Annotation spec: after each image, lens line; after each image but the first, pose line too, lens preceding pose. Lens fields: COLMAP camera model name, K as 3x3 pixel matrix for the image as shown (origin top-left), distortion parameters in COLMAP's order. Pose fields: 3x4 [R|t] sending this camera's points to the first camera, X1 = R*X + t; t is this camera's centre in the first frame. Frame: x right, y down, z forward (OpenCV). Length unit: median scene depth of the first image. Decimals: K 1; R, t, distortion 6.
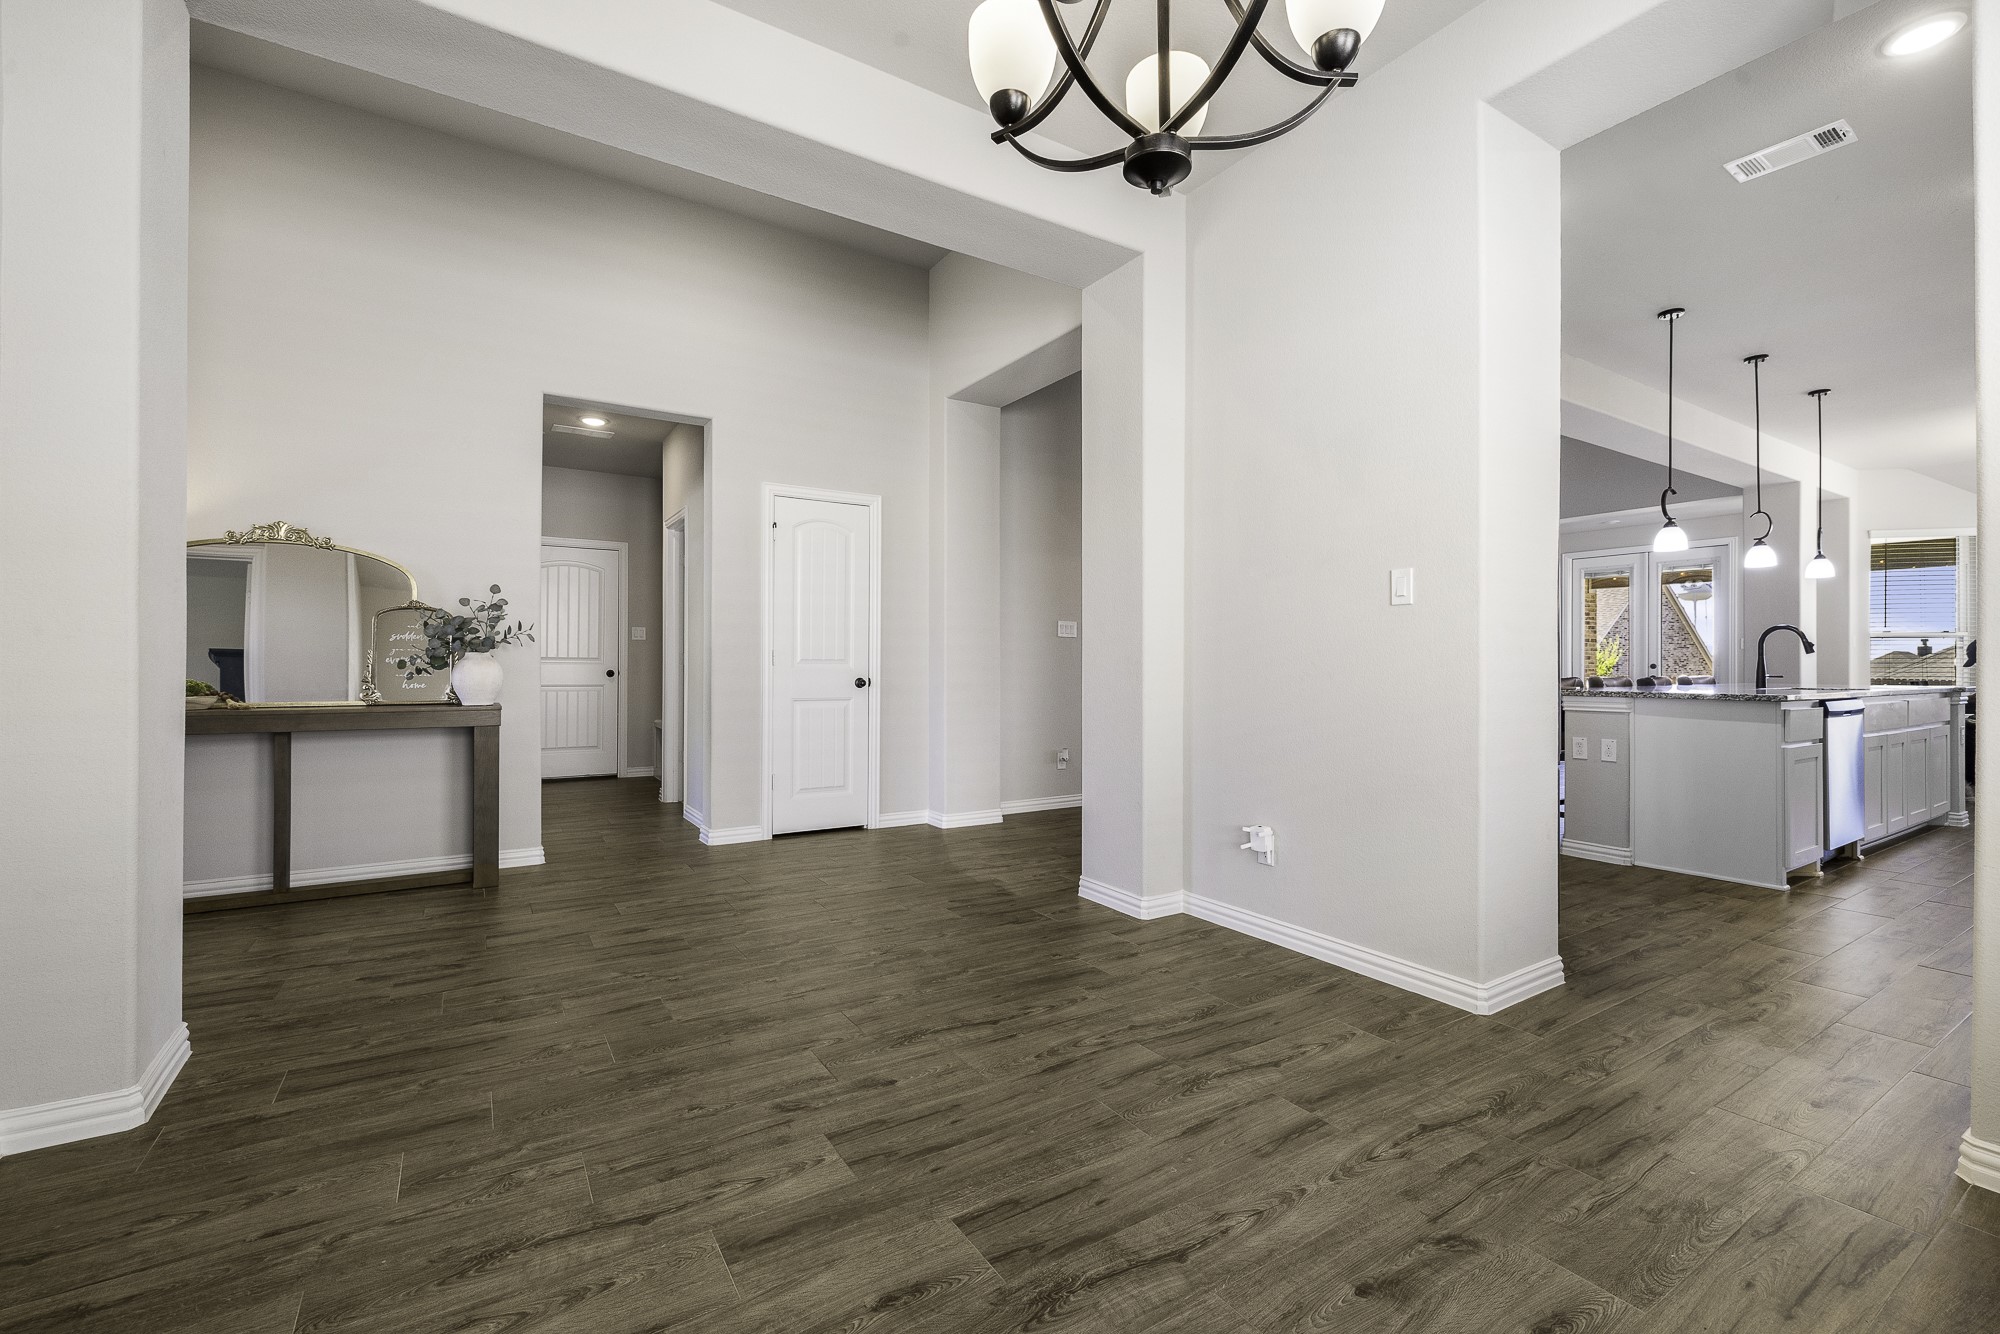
lens RADIAL K [[849.6, 0, 993.1], [0, 849.6, 662.9], [0, 0, 1]] dist [-0.000067, 0.000065]
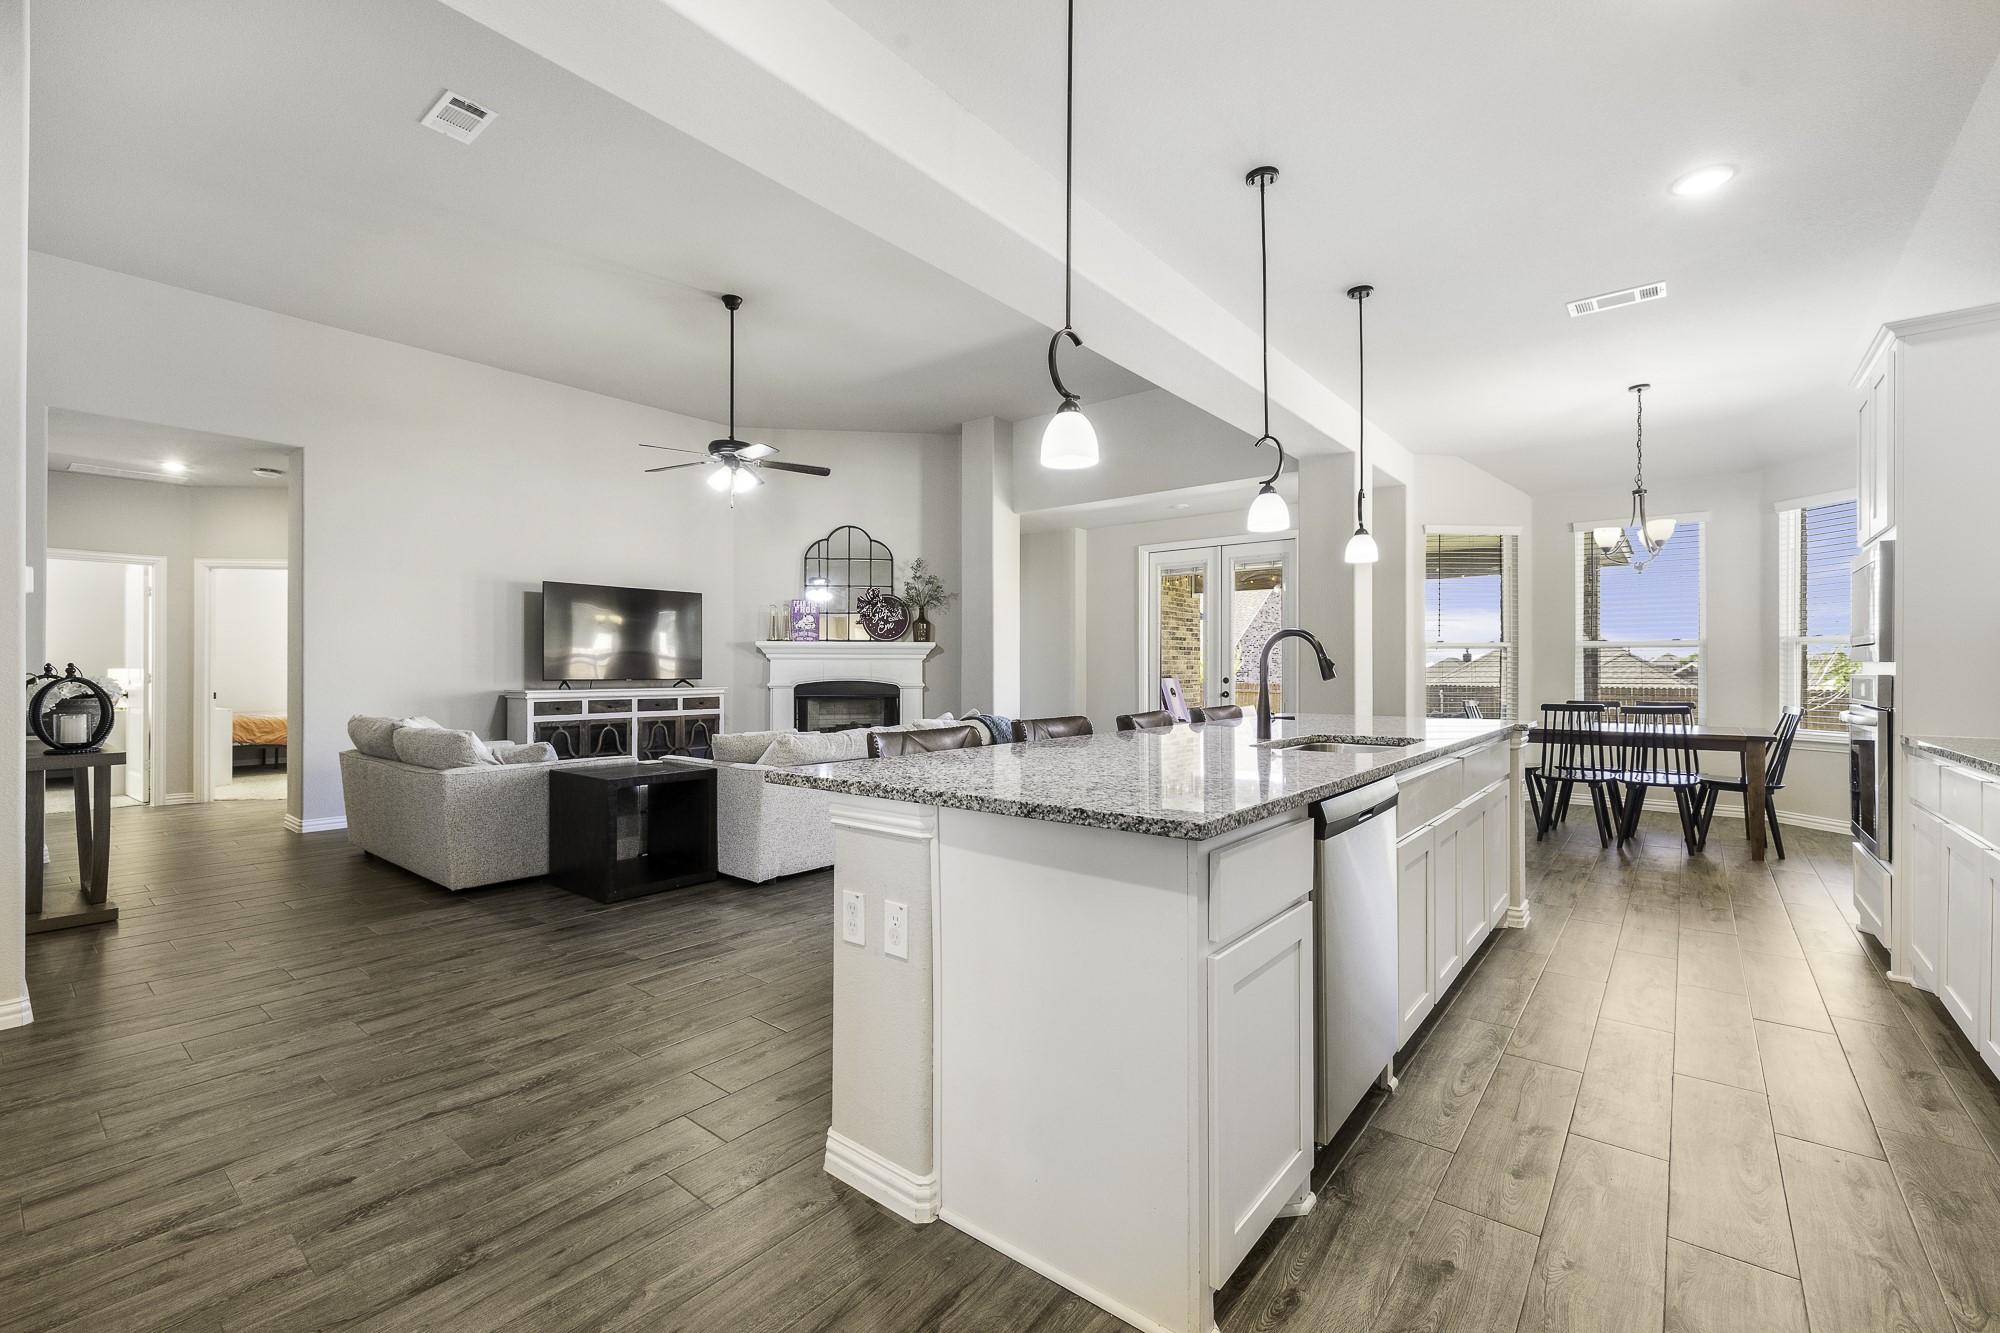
lens RADIAL K [[849.6, 0, 993.1], [0, 849.6, 662.4], [0, 0, 1]] dist [-0.000067, 0.000065]
pose [[0.948406, 0.001371, 0.317056, 0.589826], [0.000315, 0.999986, -0.005266, -0.020328], [-0.317059, 0.005094, 0.948392, 0.553508]]
